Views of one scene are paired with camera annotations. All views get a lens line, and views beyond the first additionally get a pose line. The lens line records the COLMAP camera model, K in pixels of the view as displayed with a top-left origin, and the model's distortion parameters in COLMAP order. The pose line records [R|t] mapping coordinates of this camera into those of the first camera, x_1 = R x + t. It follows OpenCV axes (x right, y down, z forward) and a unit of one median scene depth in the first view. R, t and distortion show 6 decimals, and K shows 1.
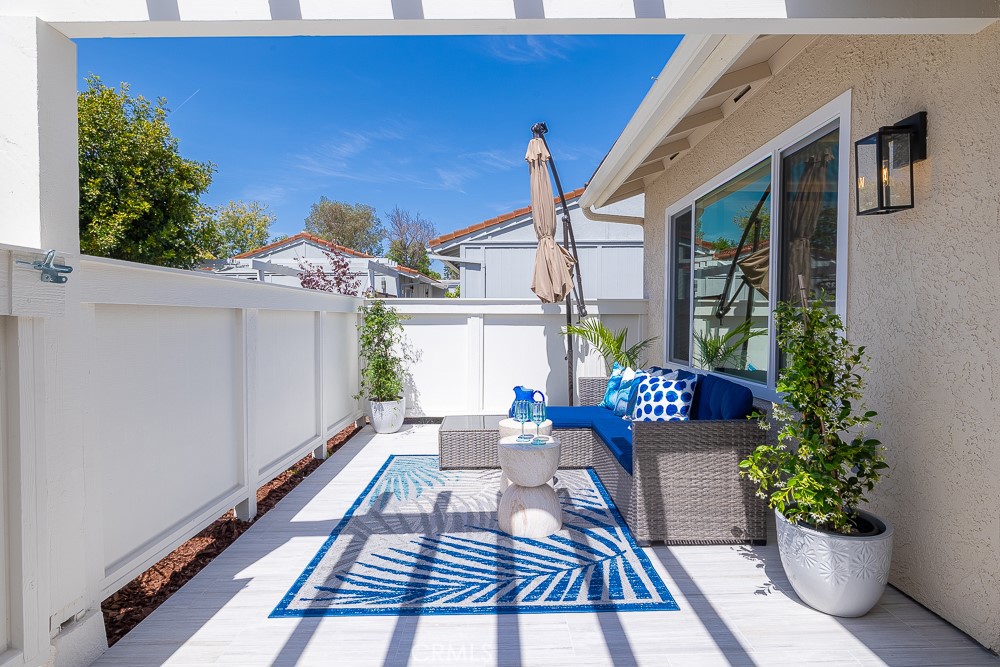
lens RADIAL K [[491.9, 0, 521.7], [0, 491.9, 331.0], [0, 0, 1]] dist [0.000347, -0.000047]
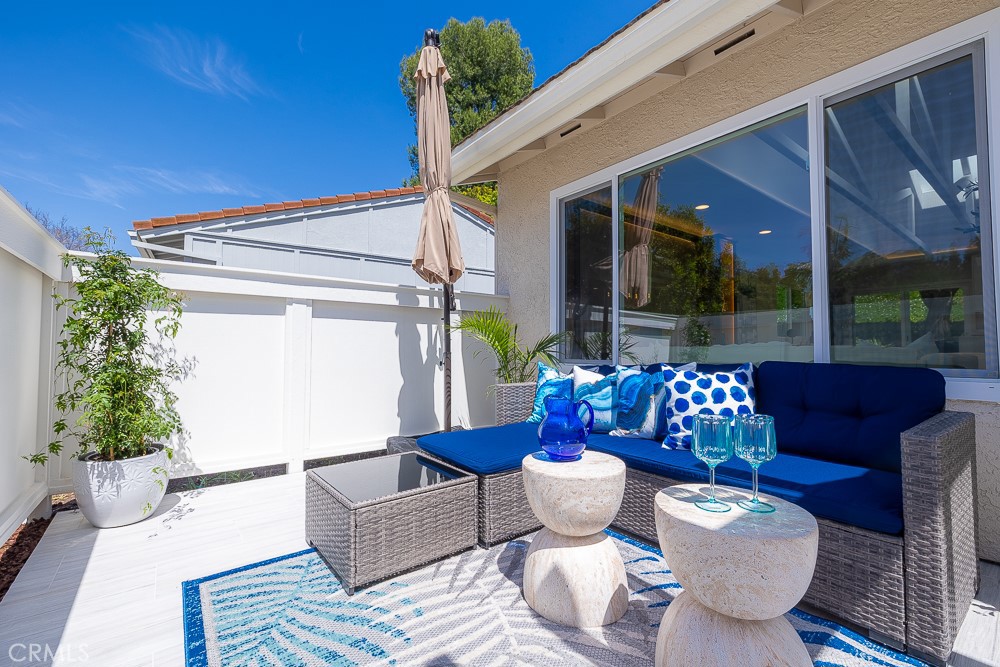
lens RADIAL K [[418.6, 0, 495.4], [0, 418.6, 332.6], [0, 0, 1]] dist [-0.000053, -0.000736]
pose [[0.823289, 0.020441, 0.567254, -0.212544], [0.012593, 0.998448, -0.054256, 0.046398], [-0.567482, 0.051812, 0.821754, 0.444554]]
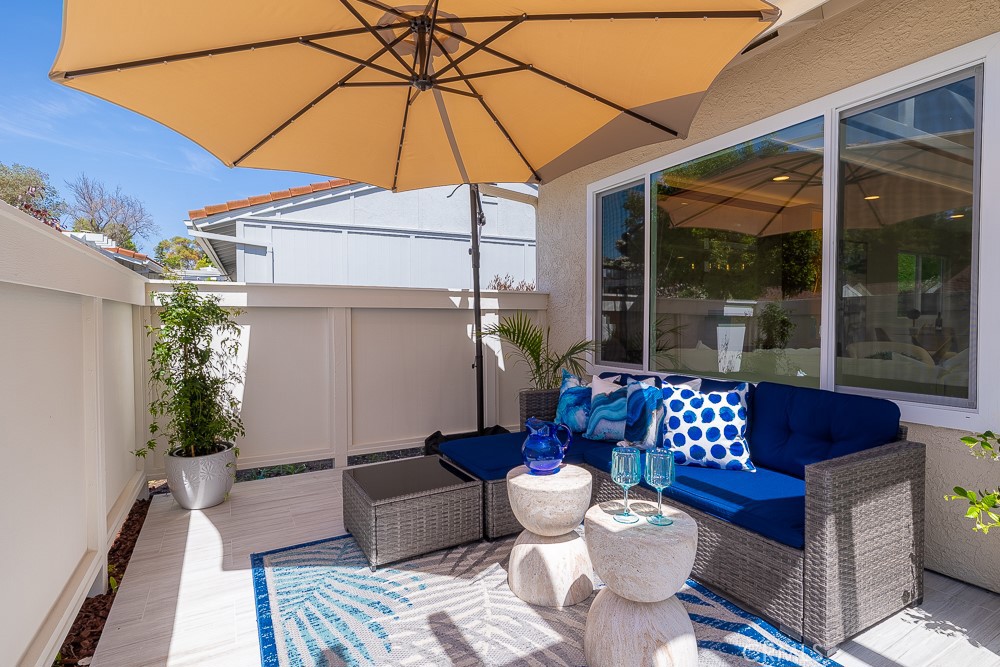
lens RADIAL K [[486.8, 0, 511.2], [0, 486.8, 333.9], [0, 0, 1]] dist [-0.003667, -0.000456]
pose [[0.889891, -0.017521, 0.455836, -0.210413], [0.014547, 0.999844, 0.010031, -0.001609], [-0.455940, -0.002295, 0.890007, 0.310555]]
